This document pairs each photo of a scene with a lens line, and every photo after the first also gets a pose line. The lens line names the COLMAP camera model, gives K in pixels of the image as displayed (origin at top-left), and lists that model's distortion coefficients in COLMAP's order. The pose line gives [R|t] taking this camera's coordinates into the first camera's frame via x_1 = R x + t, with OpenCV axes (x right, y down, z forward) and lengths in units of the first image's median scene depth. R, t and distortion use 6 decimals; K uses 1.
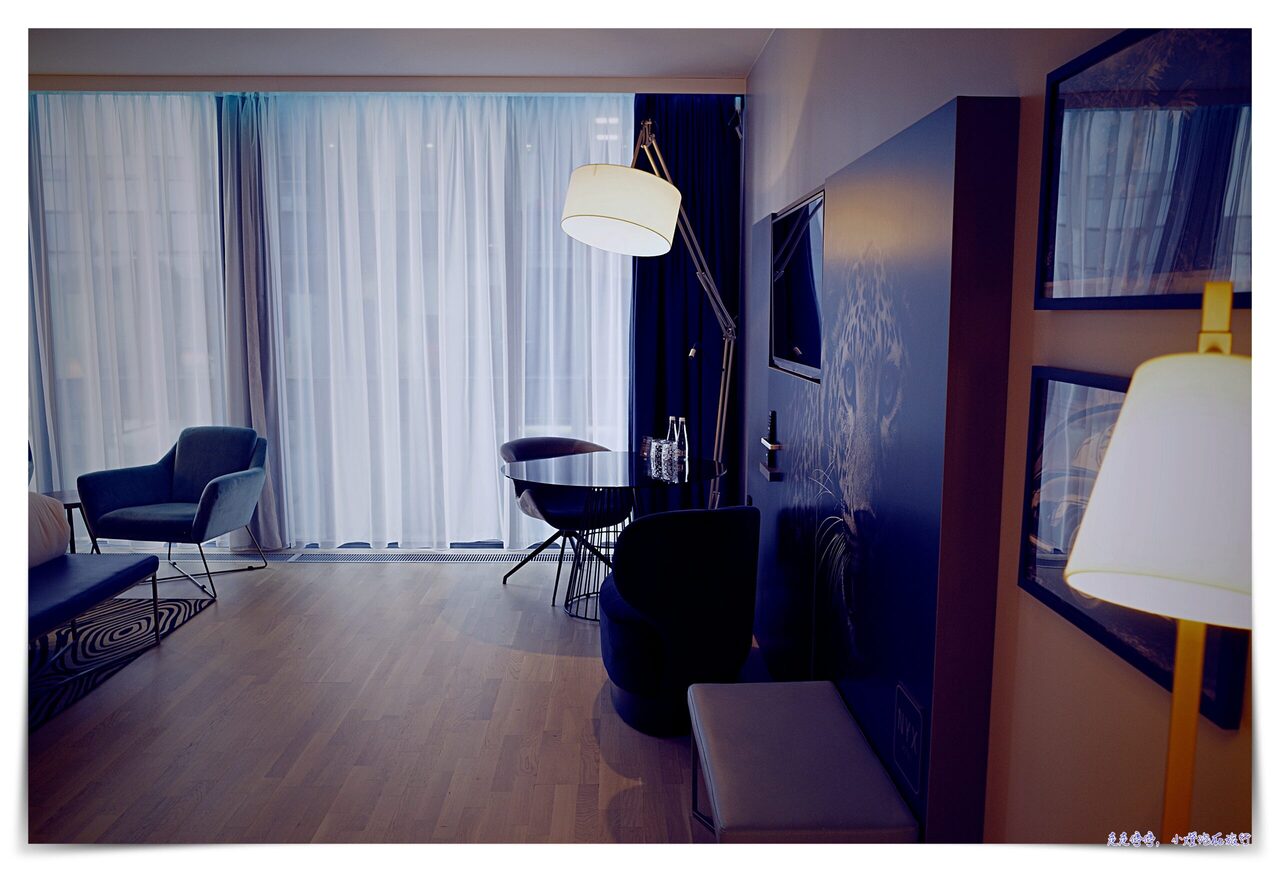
lens RADIAL K [[961.9, 0, 634.2], [0, 961.9, 425.1], [0, 0, 1]] dist [-0.054688, 0.049769]
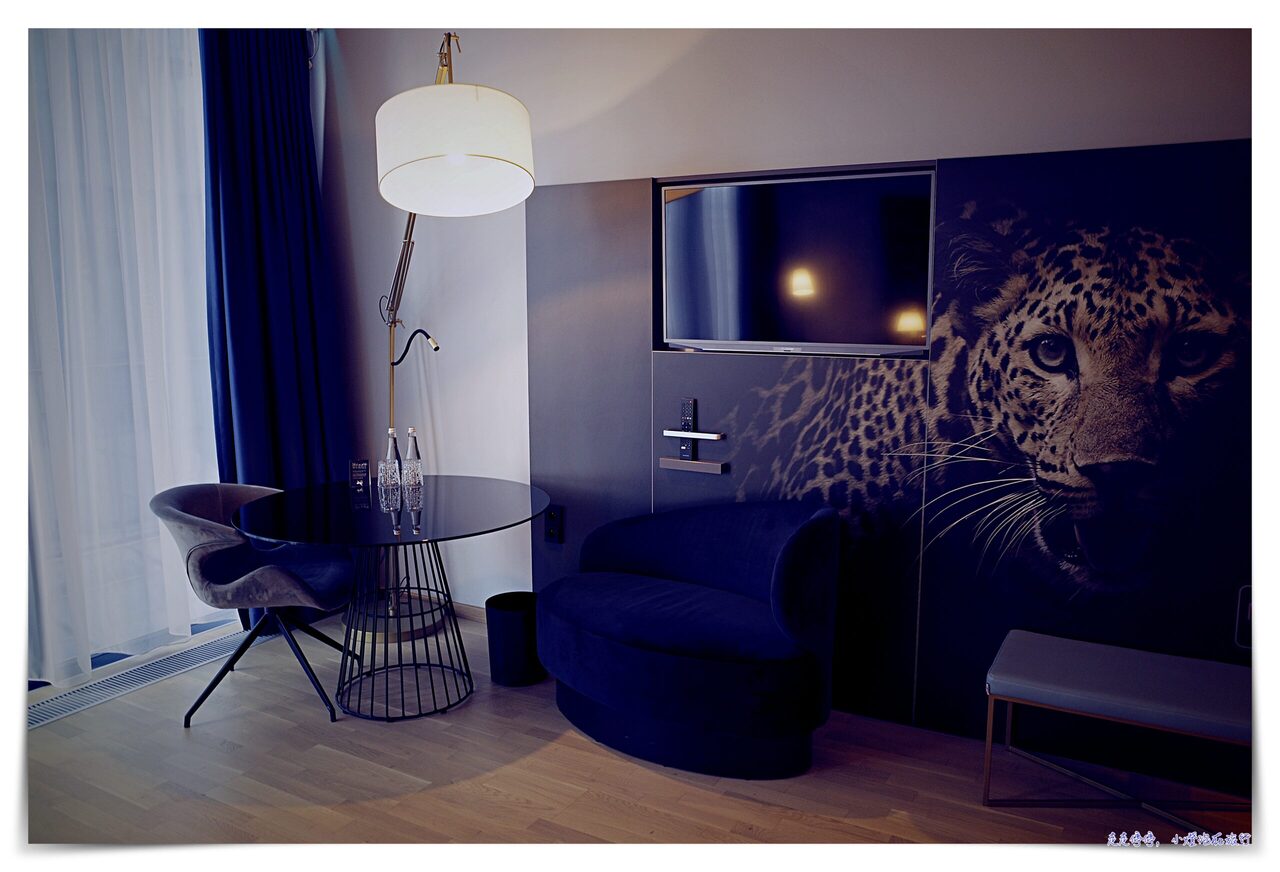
lens RADIAL K [[961.9, 0, 640.0], [0, 961.9, 432.2], [0, 0, 1]] dist [-0.054688, 0.049769]
pose [[0.526533, -0.128391, 0.840404, -0.500442], [0.103174, 0.990874, 0.086738, -0.051567], [-0.843871, 0.041037, 0.534975, 0.428427]]
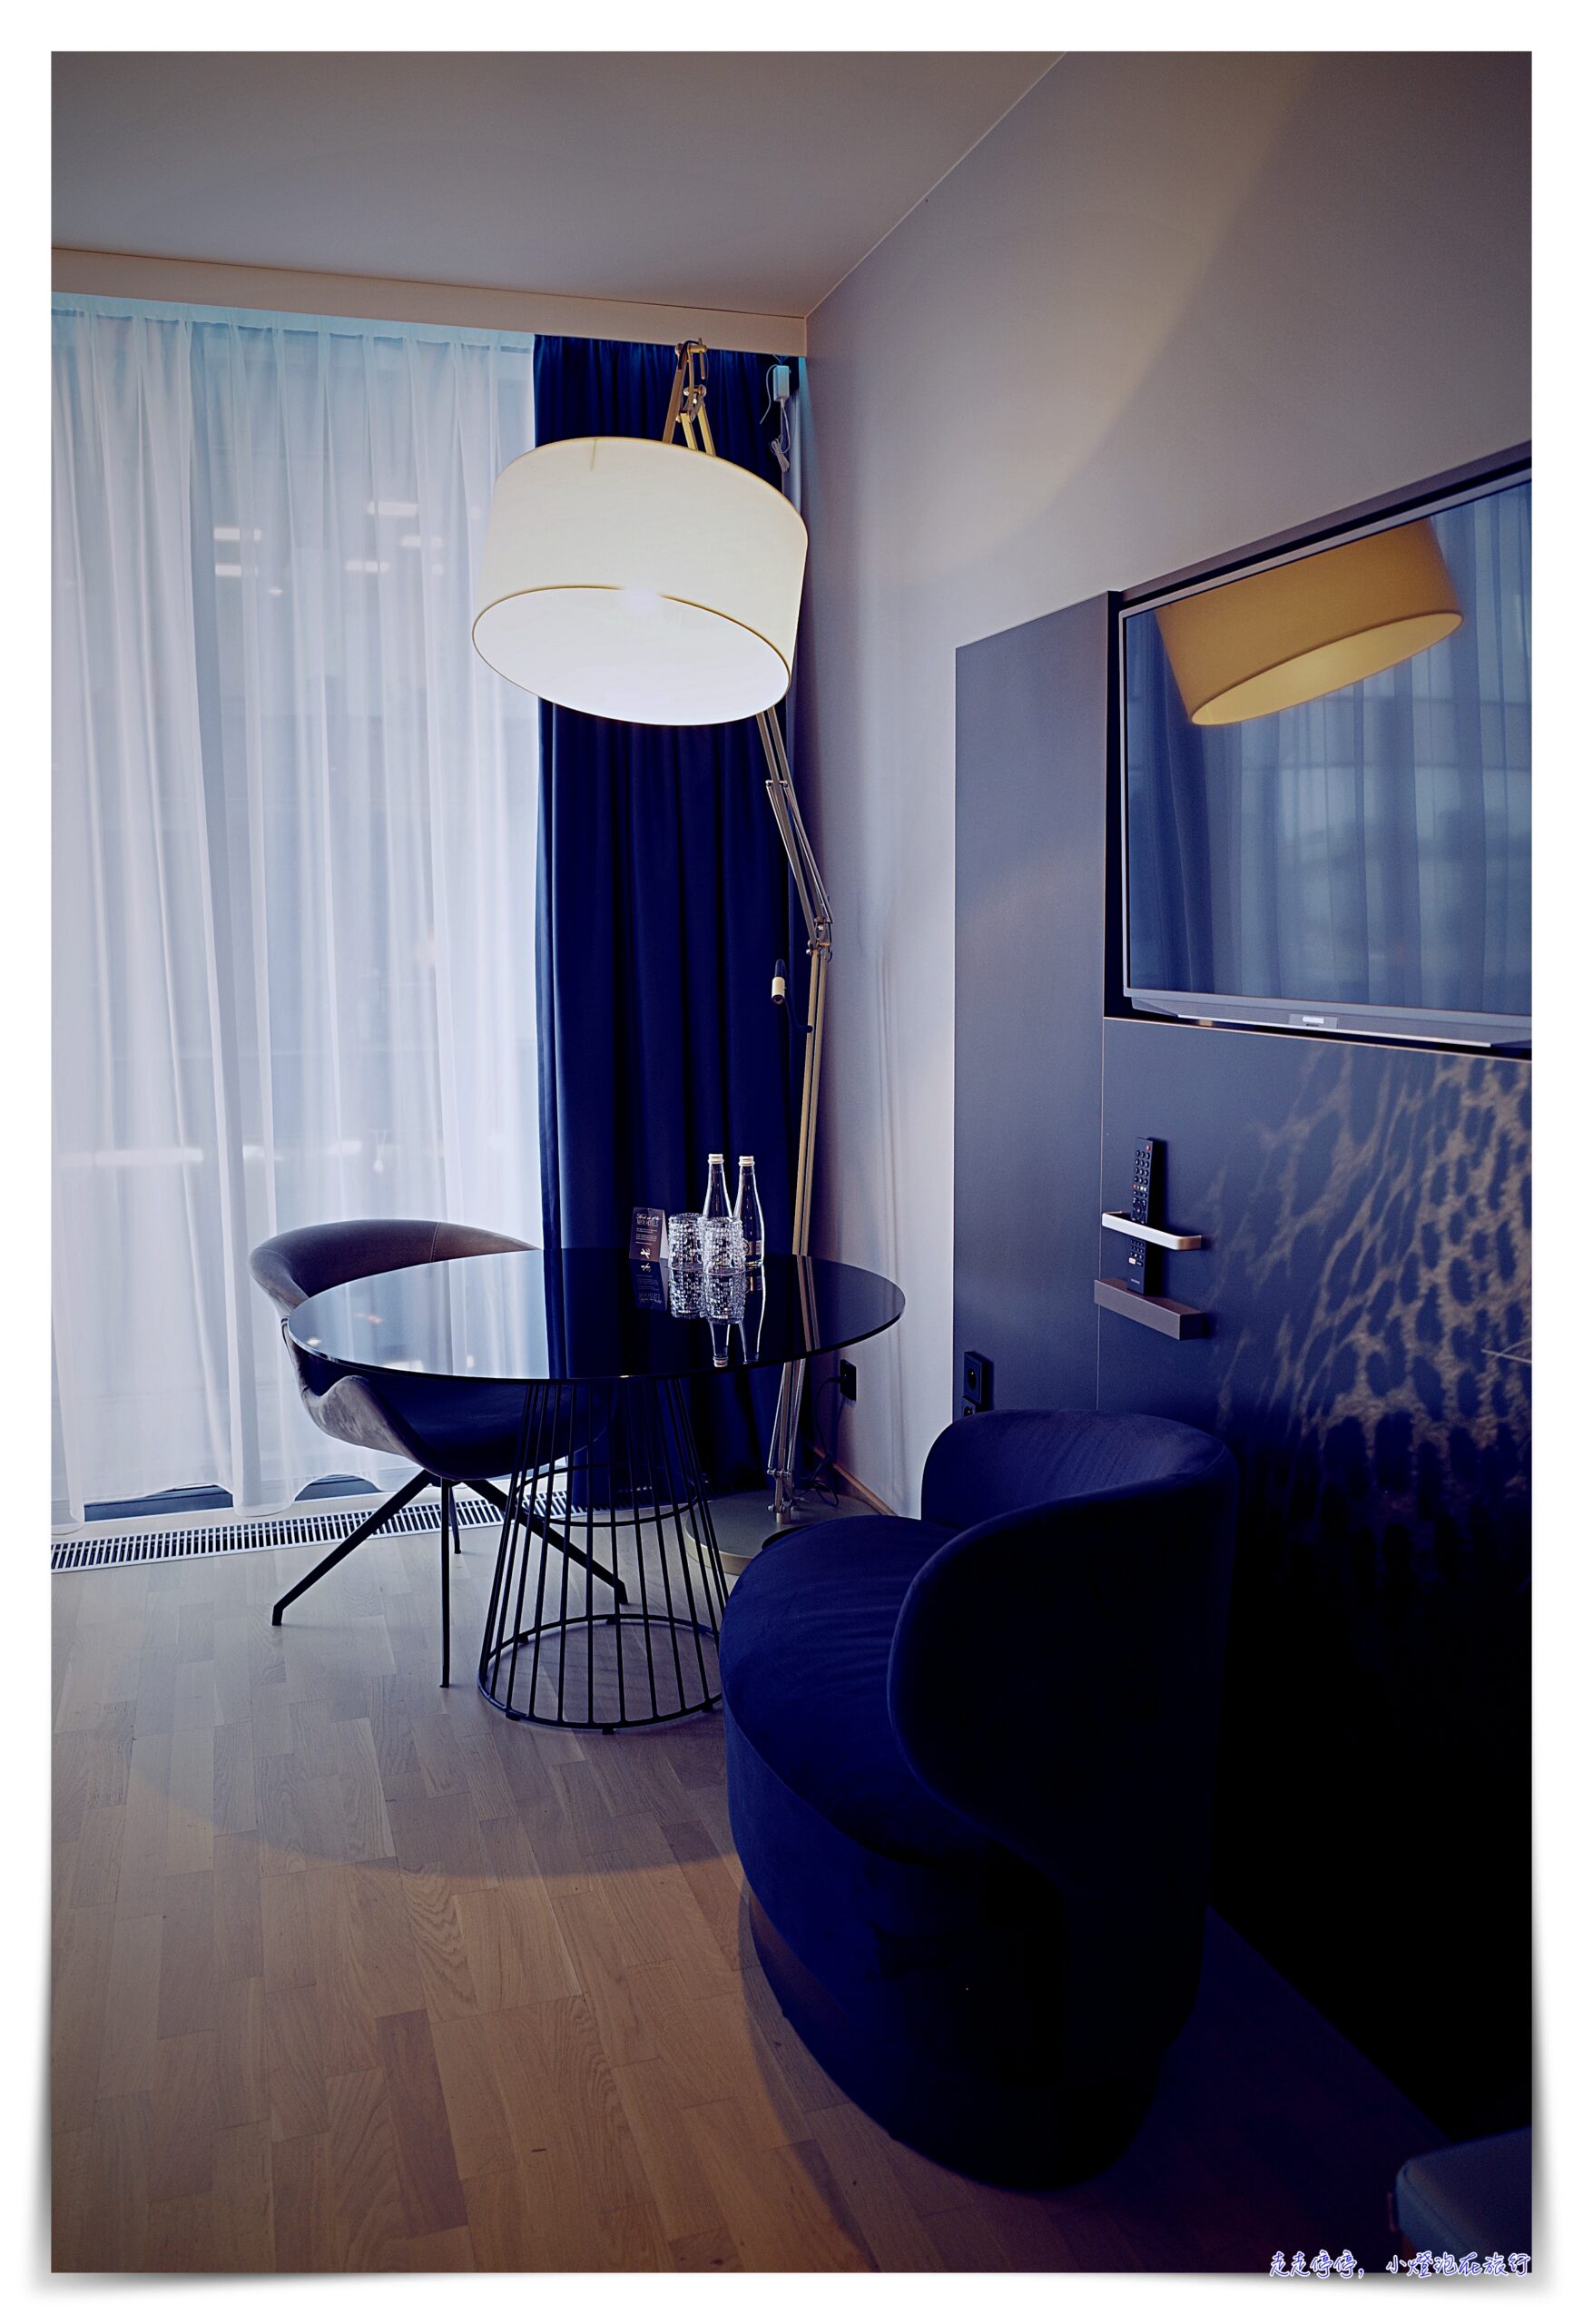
lens RADIAL K [[1746.3, 0, 771.4], [0, 1746.3, 1155.8], [0, 0, 1]] dist [-0.054688, 0.049769]
pose [[0.960521, -0.051748, 0.273353, -0.131464], [0.047187, 0.998616, 0.023239, -0.023441], [-0.274178, -0.009423, 0.961633, 0.317816]]
